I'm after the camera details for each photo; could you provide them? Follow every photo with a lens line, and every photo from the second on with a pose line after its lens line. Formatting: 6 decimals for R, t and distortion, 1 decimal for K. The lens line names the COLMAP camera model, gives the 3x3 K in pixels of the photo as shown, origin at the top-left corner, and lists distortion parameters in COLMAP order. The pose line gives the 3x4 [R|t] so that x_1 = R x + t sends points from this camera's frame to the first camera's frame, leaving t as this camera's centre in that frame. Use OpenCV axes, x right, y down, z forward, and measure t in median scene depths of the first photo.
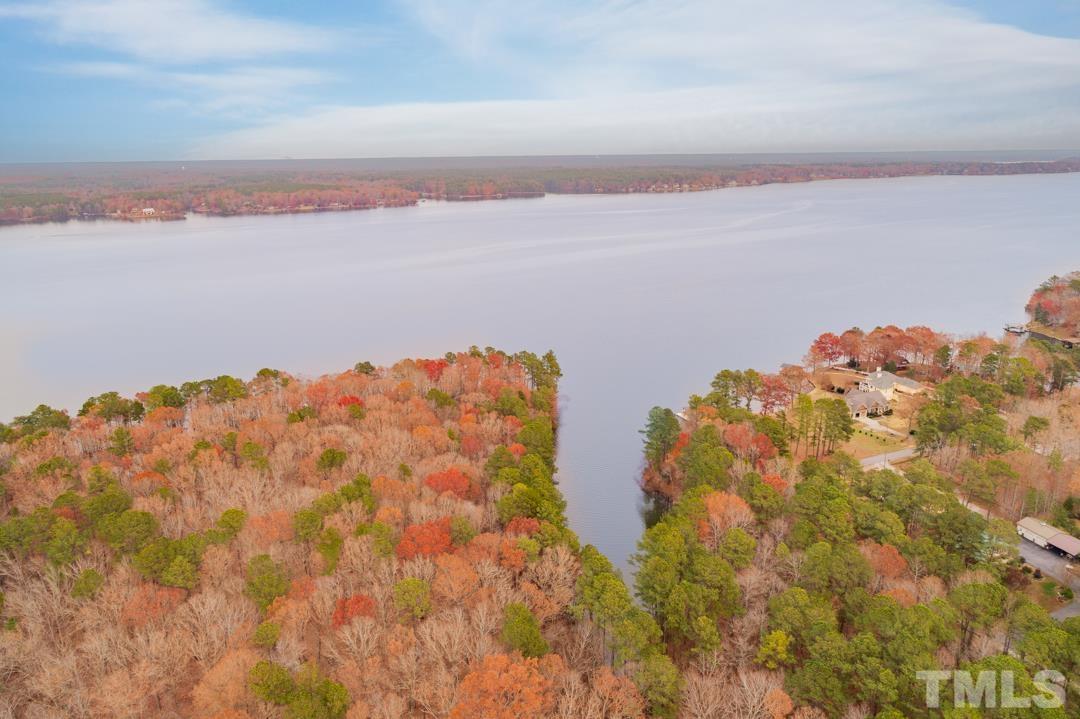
lens RADIAL K [[723.6, 0, 539.4], [0, 723.6, 360.6], [0, 0, 1]] dist [-0.007705, 0.009632]
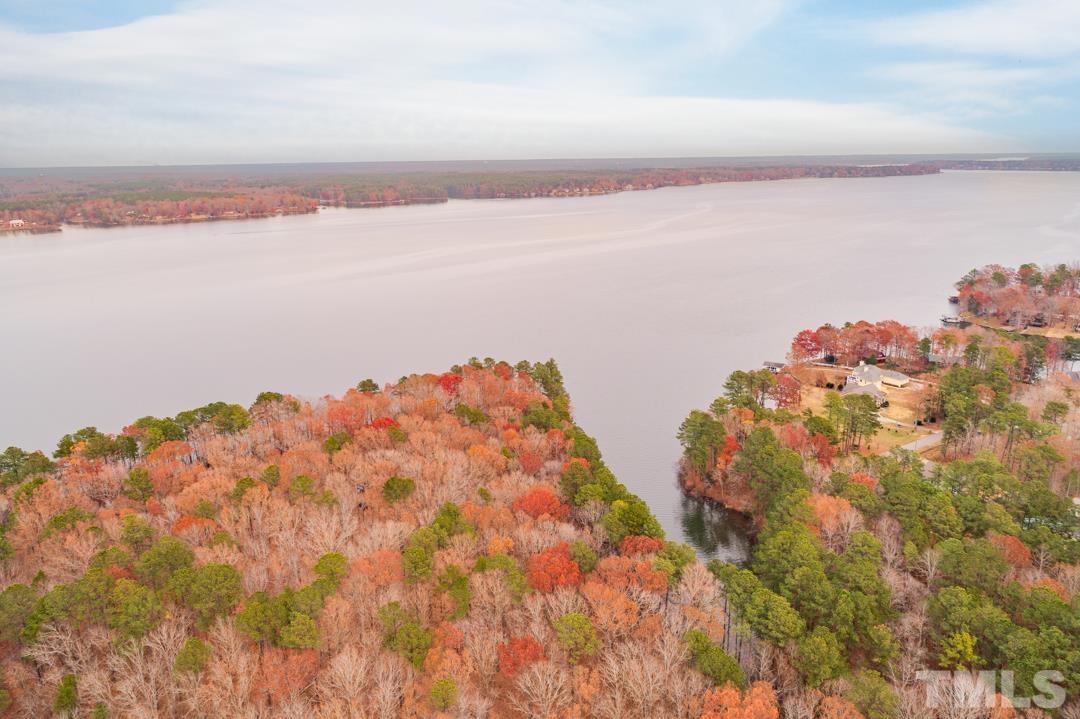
lens RADIAL K [[723.6, 0, 537.9], [0, 723.6, 363.9], [0, 0, 1]] dist [-0.007705, 0.009632]
pose [[0.988221, -0.044186, 0.146515, -0.134596], [0.044524, 0.999008, 0.000979, -0.008047], [-0.146413, 0.005556, 0.989208, 0.035782]]
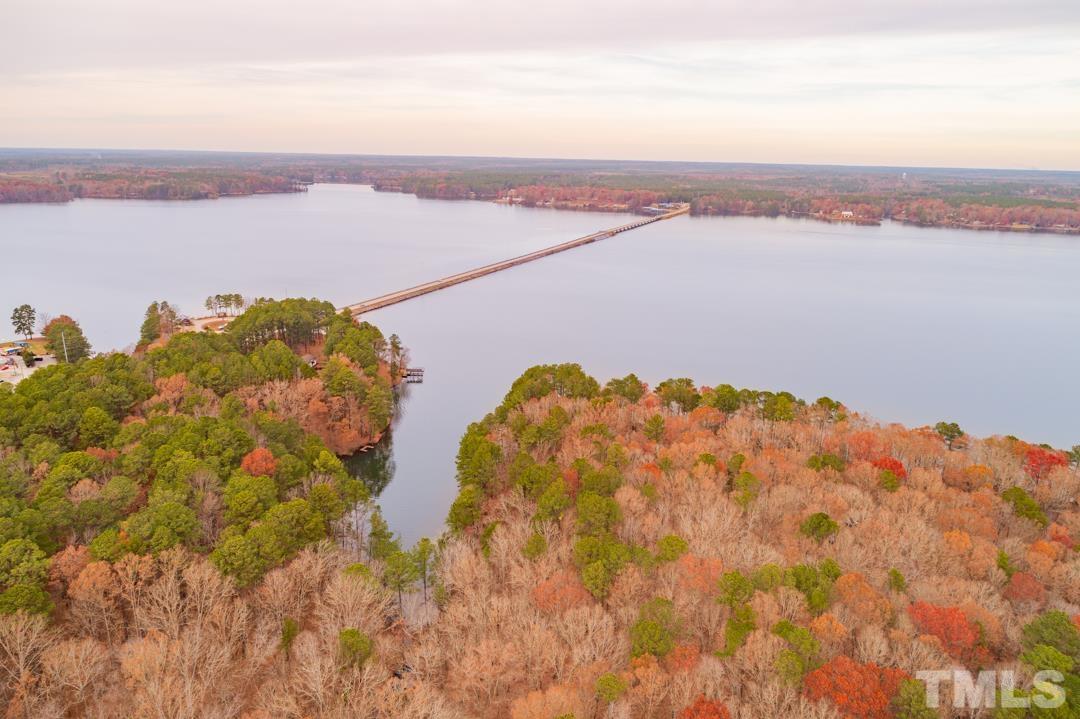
lens RADIAL K [[723.6, 0, 544.5], [0, 723.6, 366.7], [0, 0, 1]] dist [-0.007705, 0.009632]
pose [[0.618305, 0.244771, -0.746851, 0.053339], [-0.244775, 0.962978, 0.112958, -0.032236], [0.746849, 0.112968, 0.655328, 0.108211]]
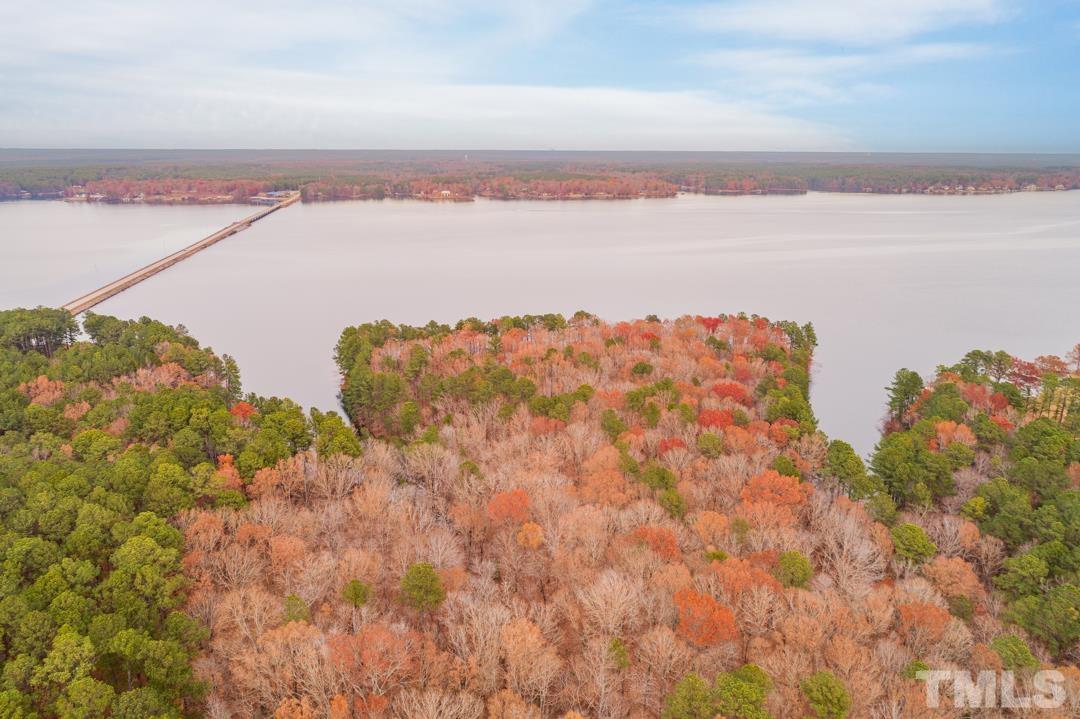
lens RADIAL K [[723.6, 0, 539.5], [0, 723.6, 363.5], [0, 0, 1]] dist [-0.007705, 0.009632]
pose [[0.944013, 0.110192, -0.310961, -0.023606], [-0.106431, 0.993894, 0.029095, 0.059460], [0.312269, 0.005630, 0.949977, -0.213809]]
